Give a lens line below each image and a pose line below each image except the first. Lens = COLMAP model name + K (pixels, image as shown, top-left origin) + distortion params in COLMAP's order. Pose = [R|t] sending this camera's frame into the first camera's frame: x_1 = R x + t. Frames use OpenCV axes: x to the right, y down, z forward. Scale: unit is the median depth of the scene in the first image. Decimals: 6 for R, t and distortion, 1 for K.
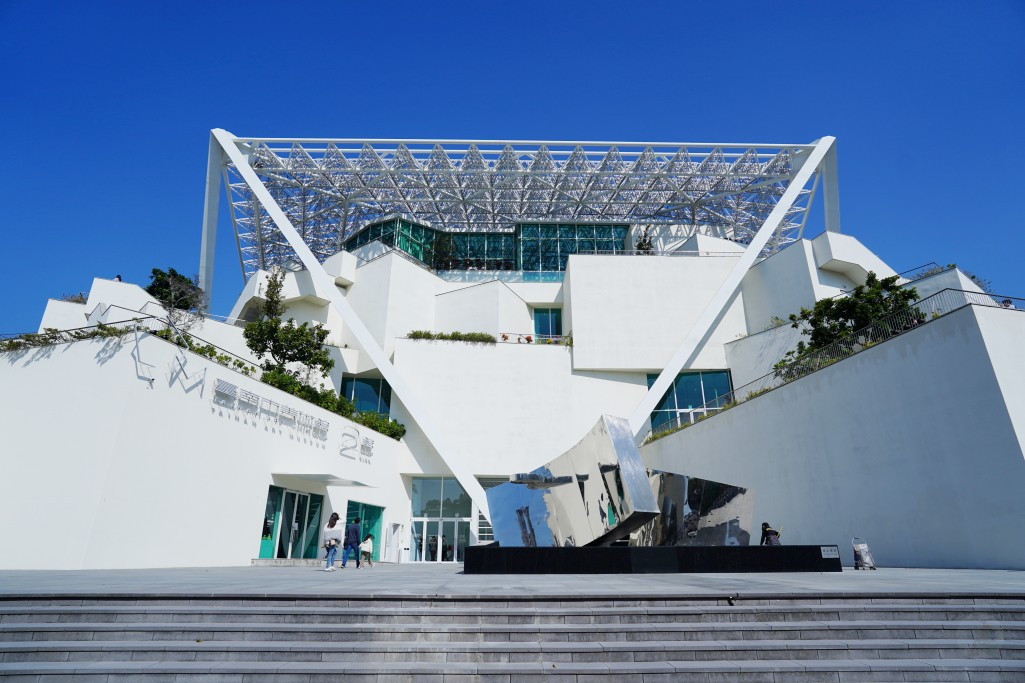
lens RADIAL K [[568.3, 0, 510.6], [0, 568.3, 341.1], [0, 0, 1]] dist [-0.043412, 0.028563]
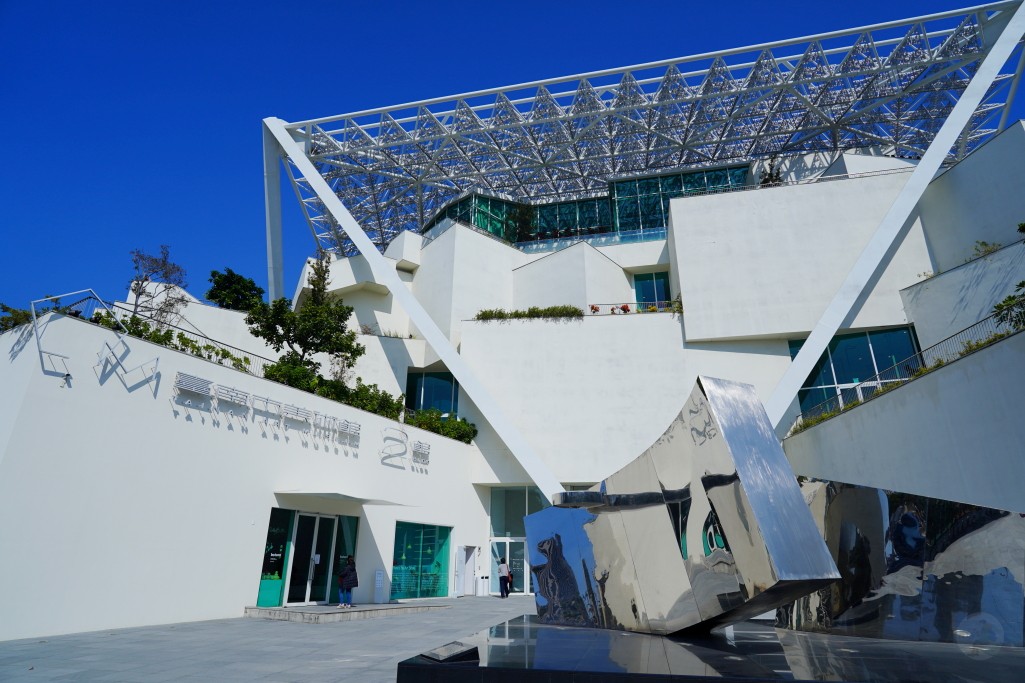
lens RADIAL K [[568.3, 0, 510.6], [0, 568.3, 341.1], [0, 0, 1]] dist [-0.043412, 0.028563]
pose [[0.972667, -0.079534, -0.218160, 0.048886], [0.079200, 0.996806, -0.010286, 0.039564], [0.218281, -0.007274, 0.975859, 0.205641]]
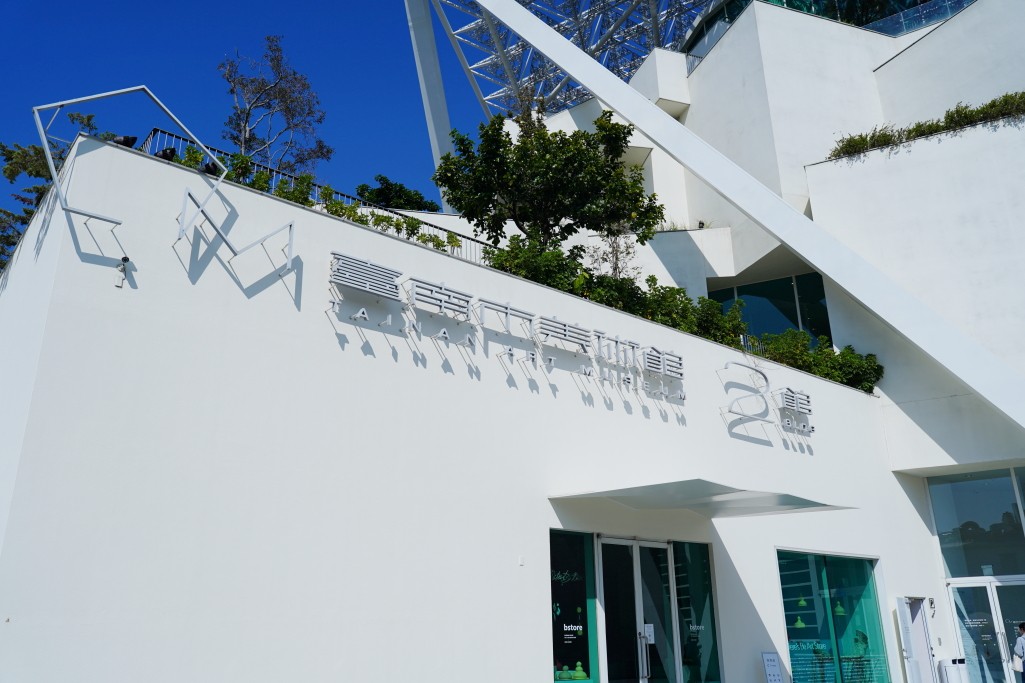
lens RADIAL K [[834.3, 0, 508.2], [0, 834.3, 334.7], [0, 0, 1]] dist [-0.006882, 0.003854]
pose [[0.833701, -0.203294, -0.513433, -0.093821], [0.218598, 0.975315, -0.031223, 0.091707], [0.507107, -0.086205, 0.857561, 0.341046]]
